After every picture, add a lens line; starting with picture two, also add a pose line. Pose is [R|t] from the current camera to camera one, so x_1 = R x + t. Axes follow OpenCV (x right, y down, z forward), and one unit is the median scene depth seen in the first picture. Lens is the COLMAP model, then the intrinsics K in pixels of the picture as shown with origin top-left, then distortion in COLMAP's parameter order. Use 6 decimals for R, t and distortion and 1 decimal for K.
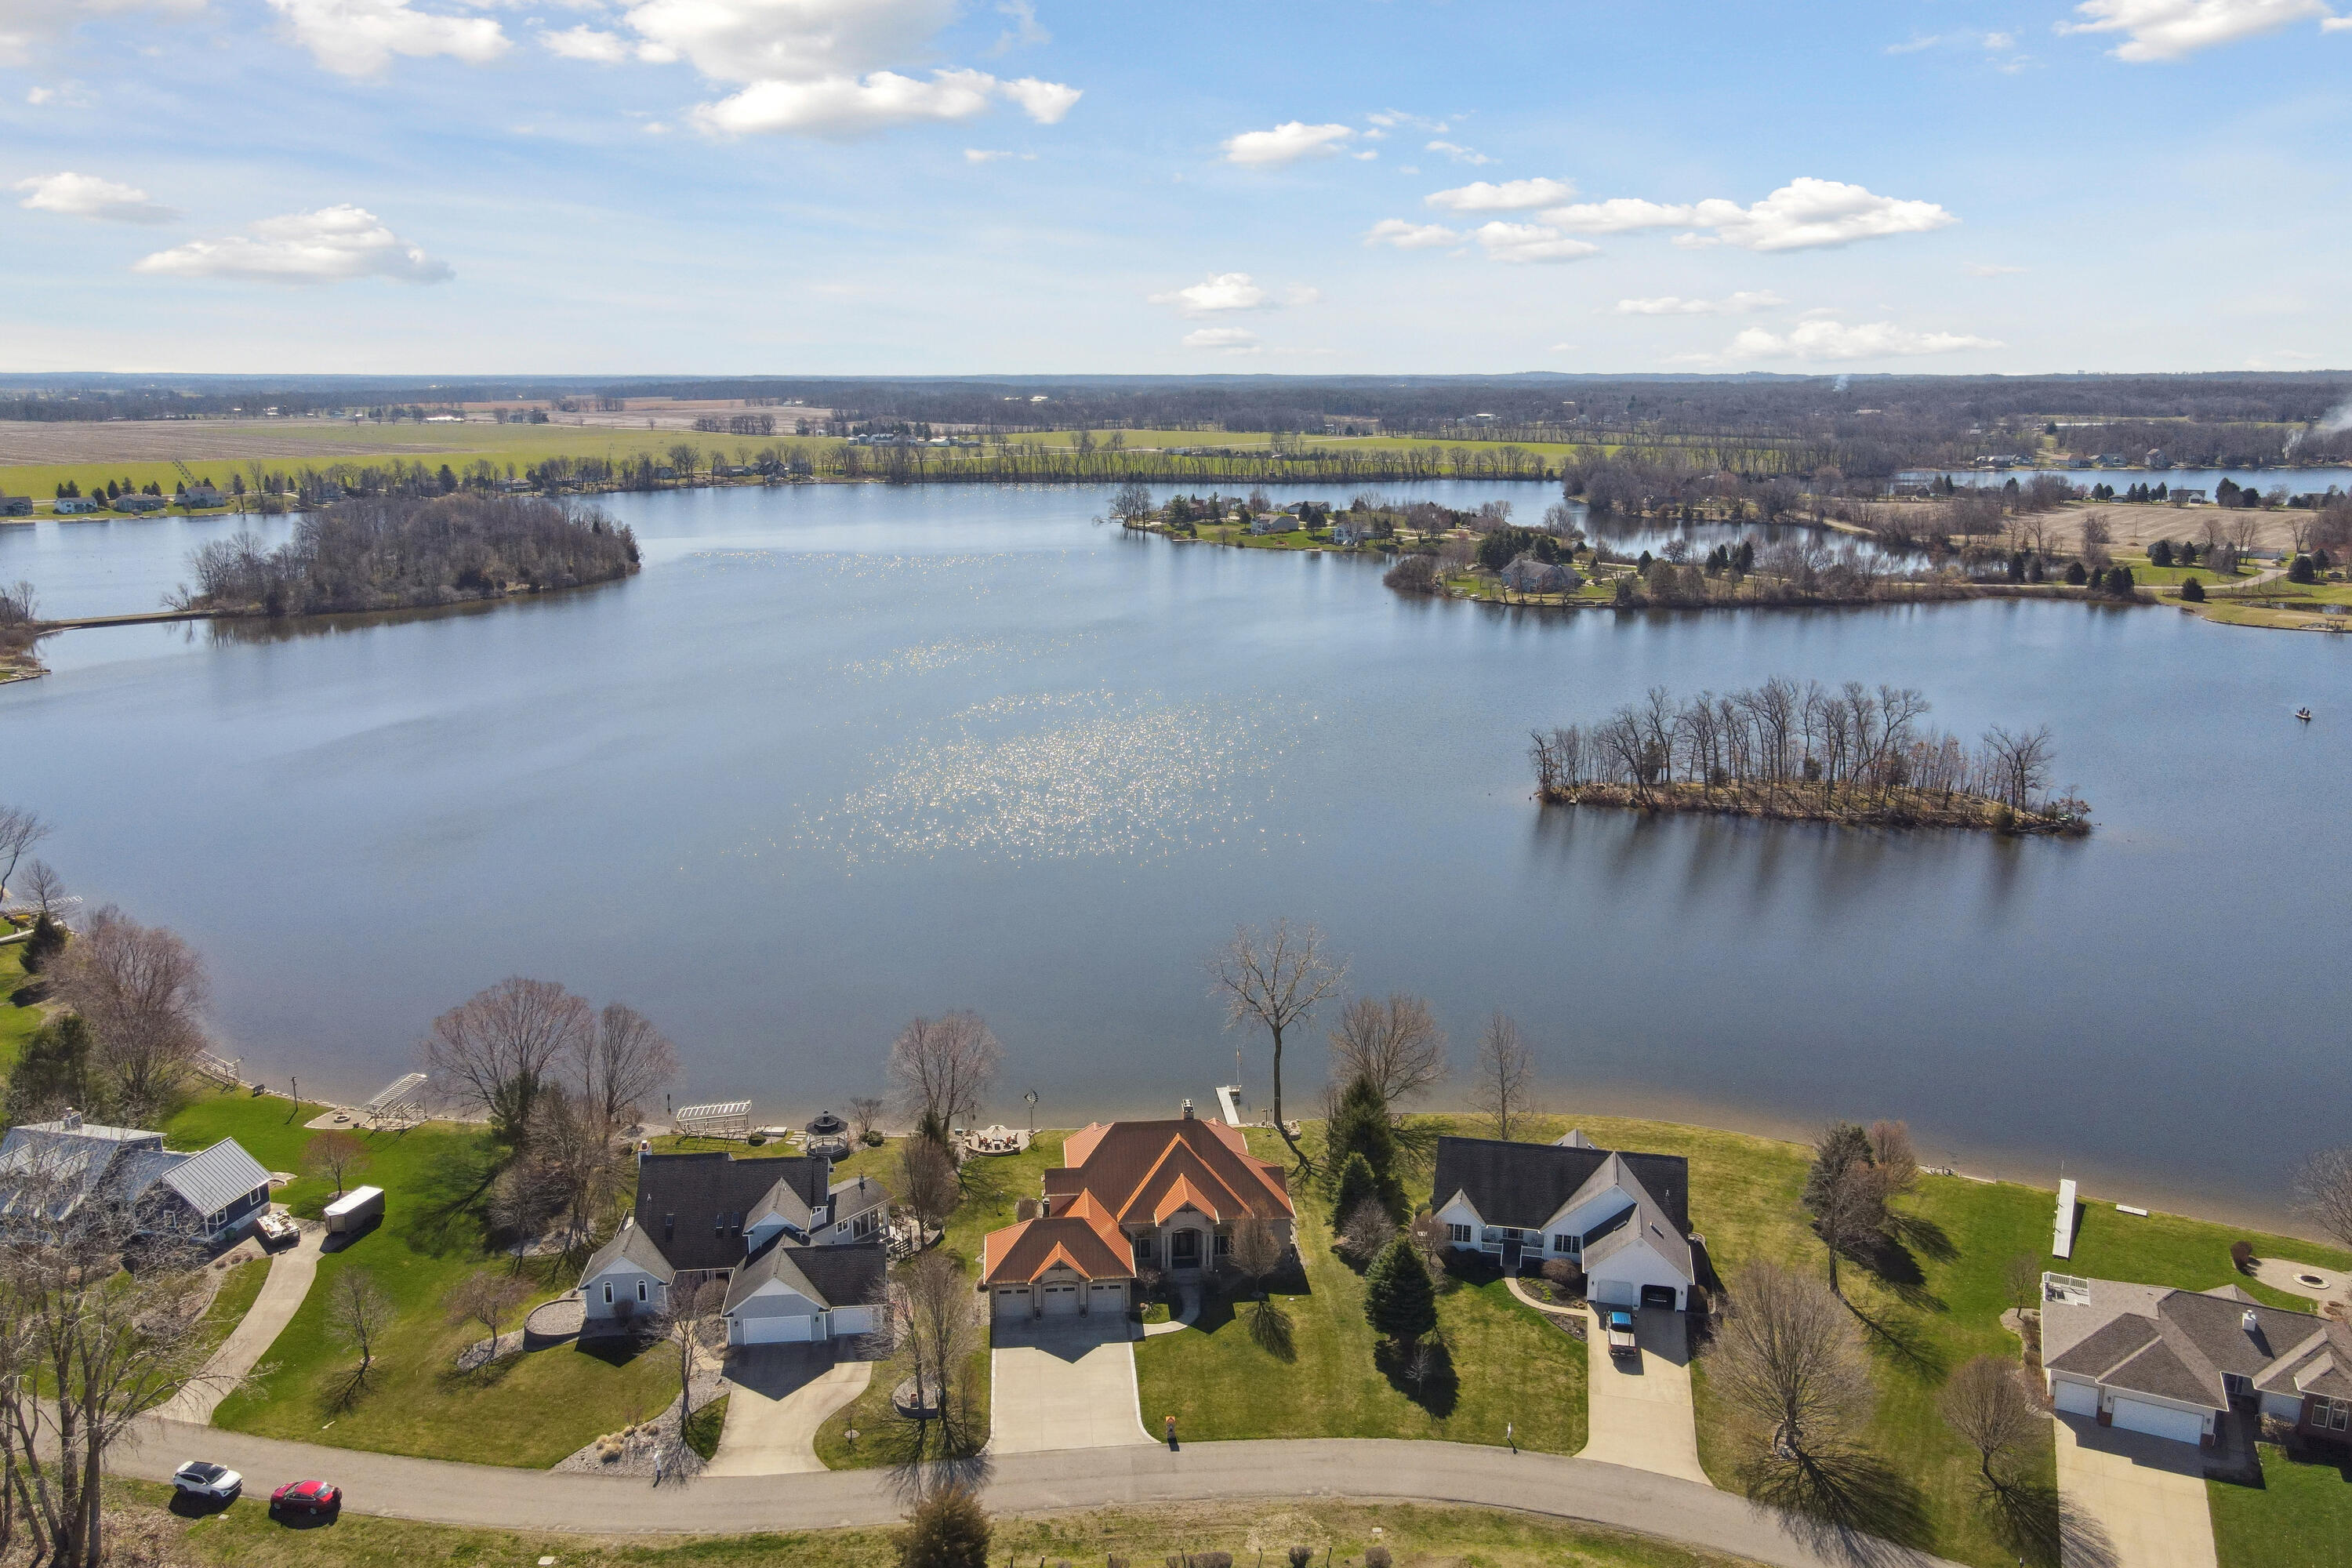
lens RADIAL K [[1766.8, 0, 1194.0], [0, 1766.8, 786.9], [0, 0, 1]] dist [0.012021, 0.005266]
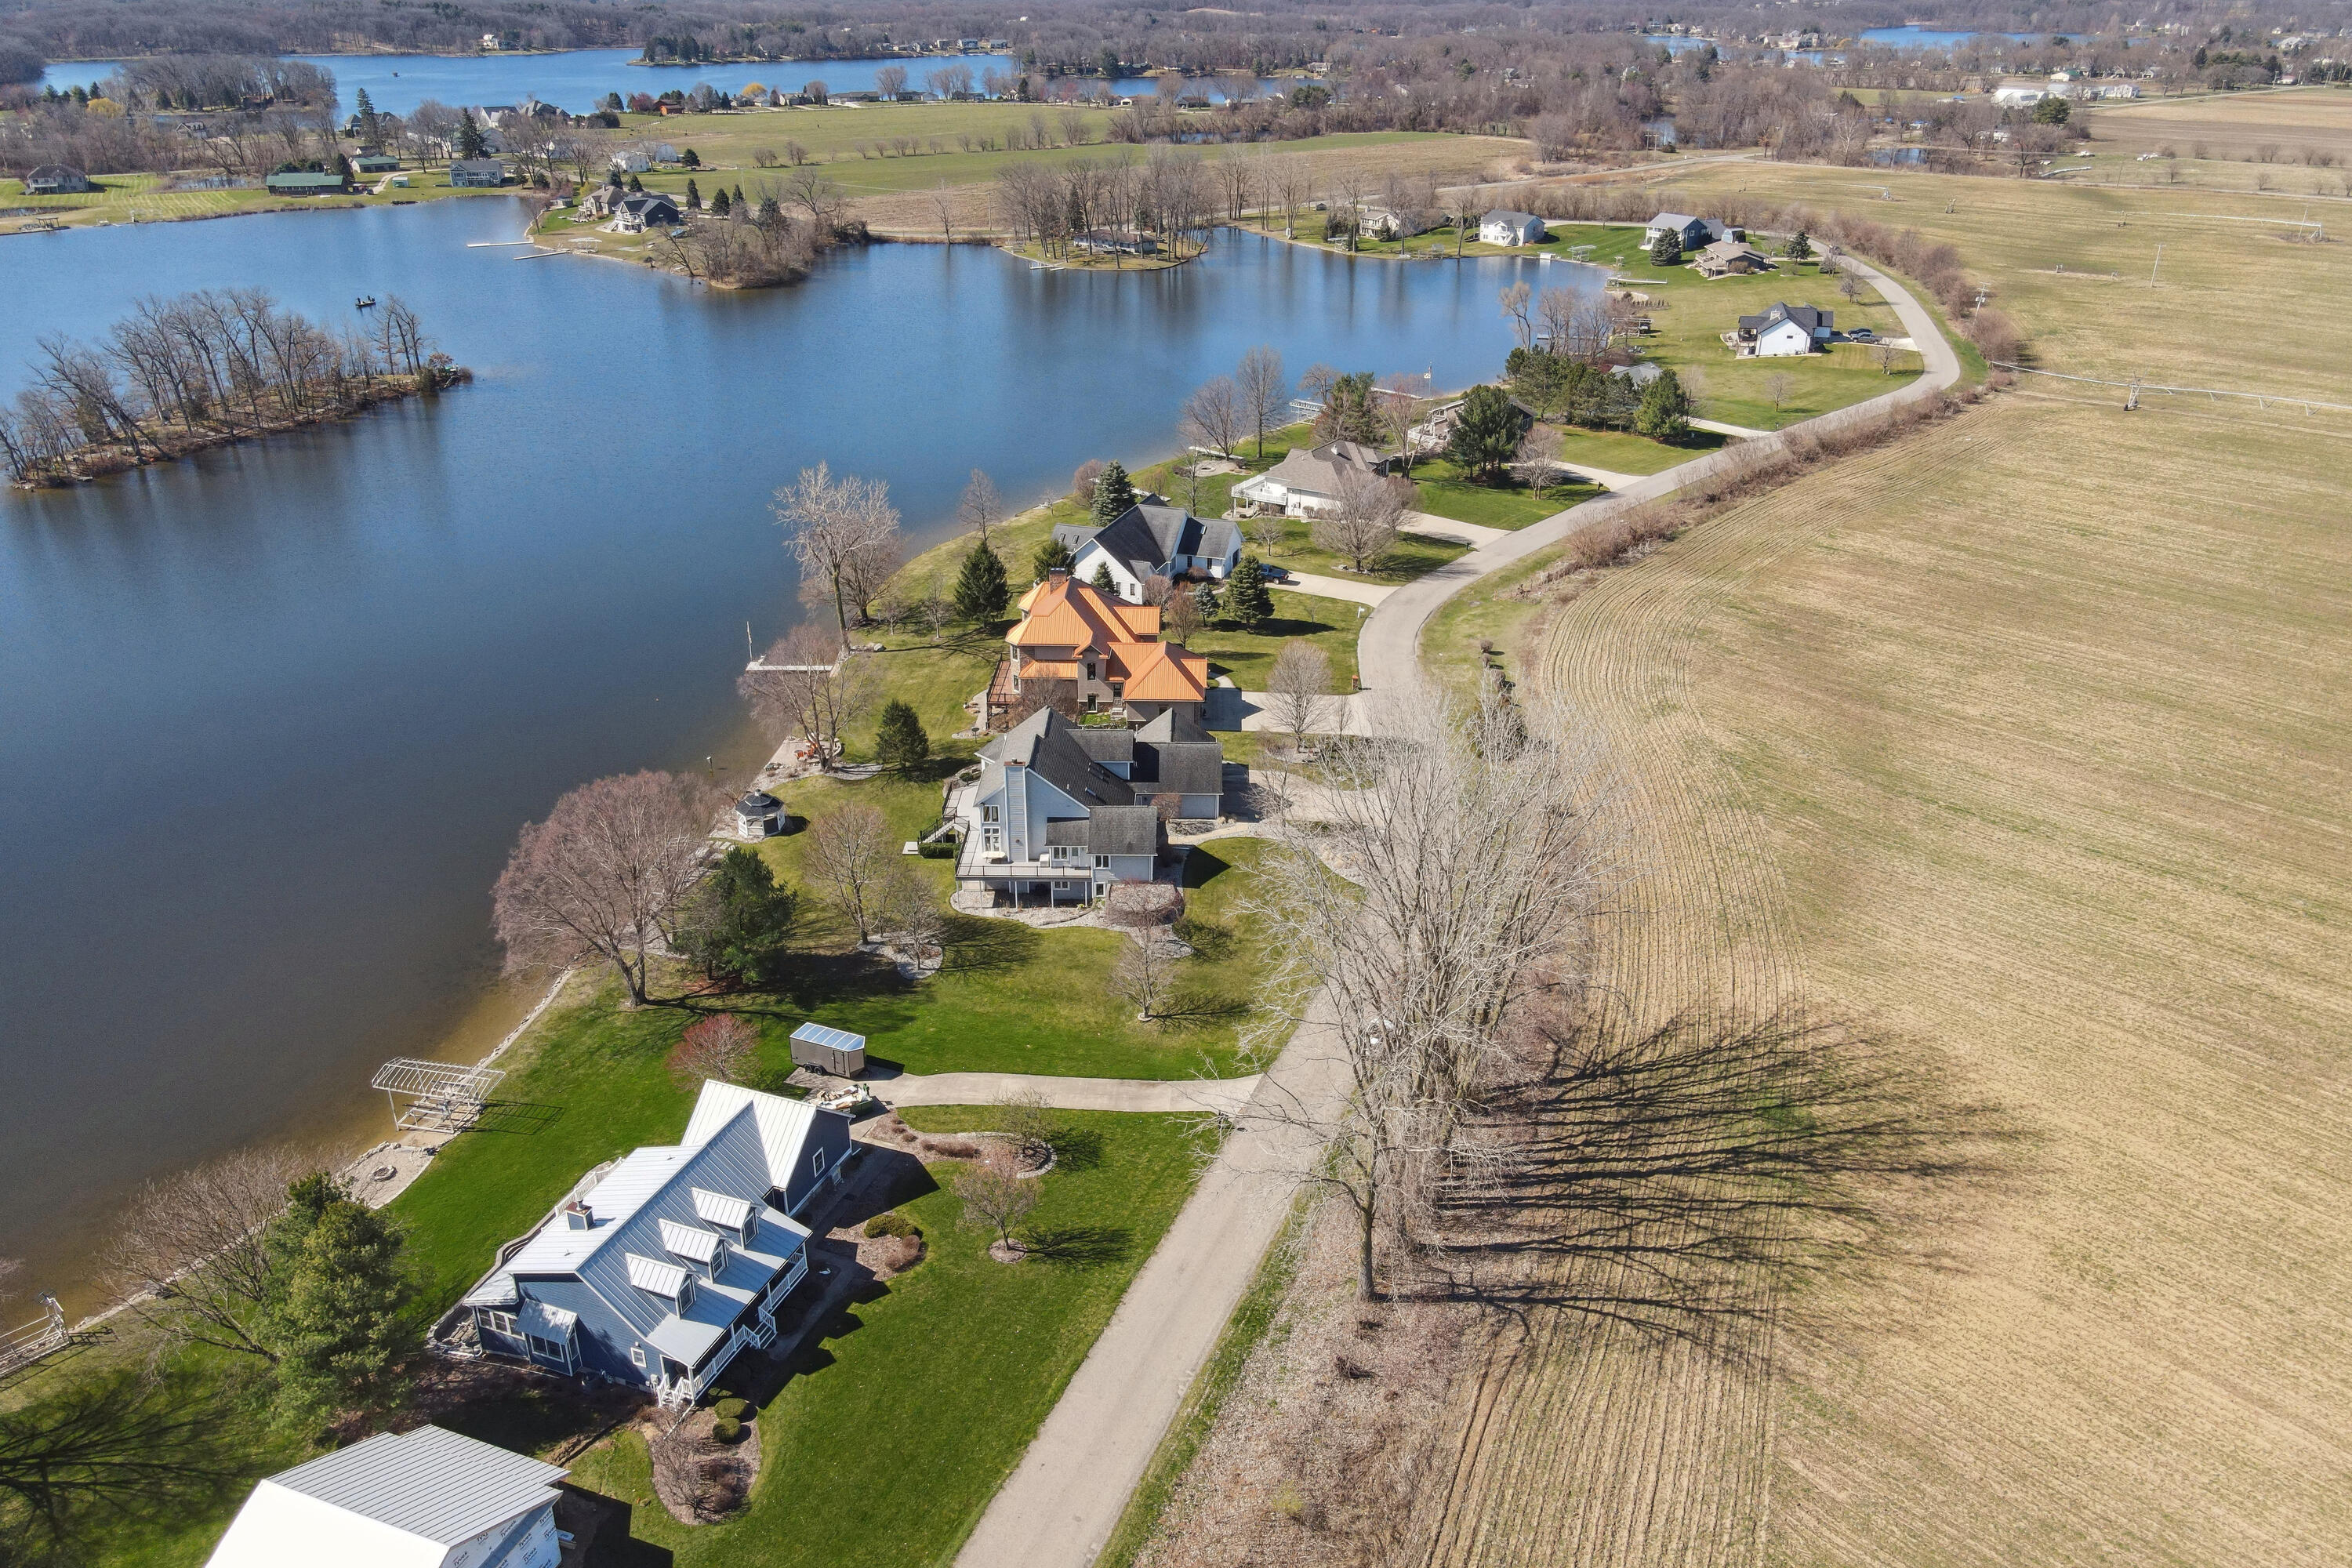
lens RADIAL K [[1726.4, 0, 1184.1], [0, 1726.4, 783.7], [0, 0, 1]] dist [0.034823, -0.031205]
pose [[0.125093, -0.422888, 0.897507, -1.078220], [0.224674, 0.893187, 0.389538, -0.130625], [-0.966371, 0.152918, 0.206743, 0.656549]]
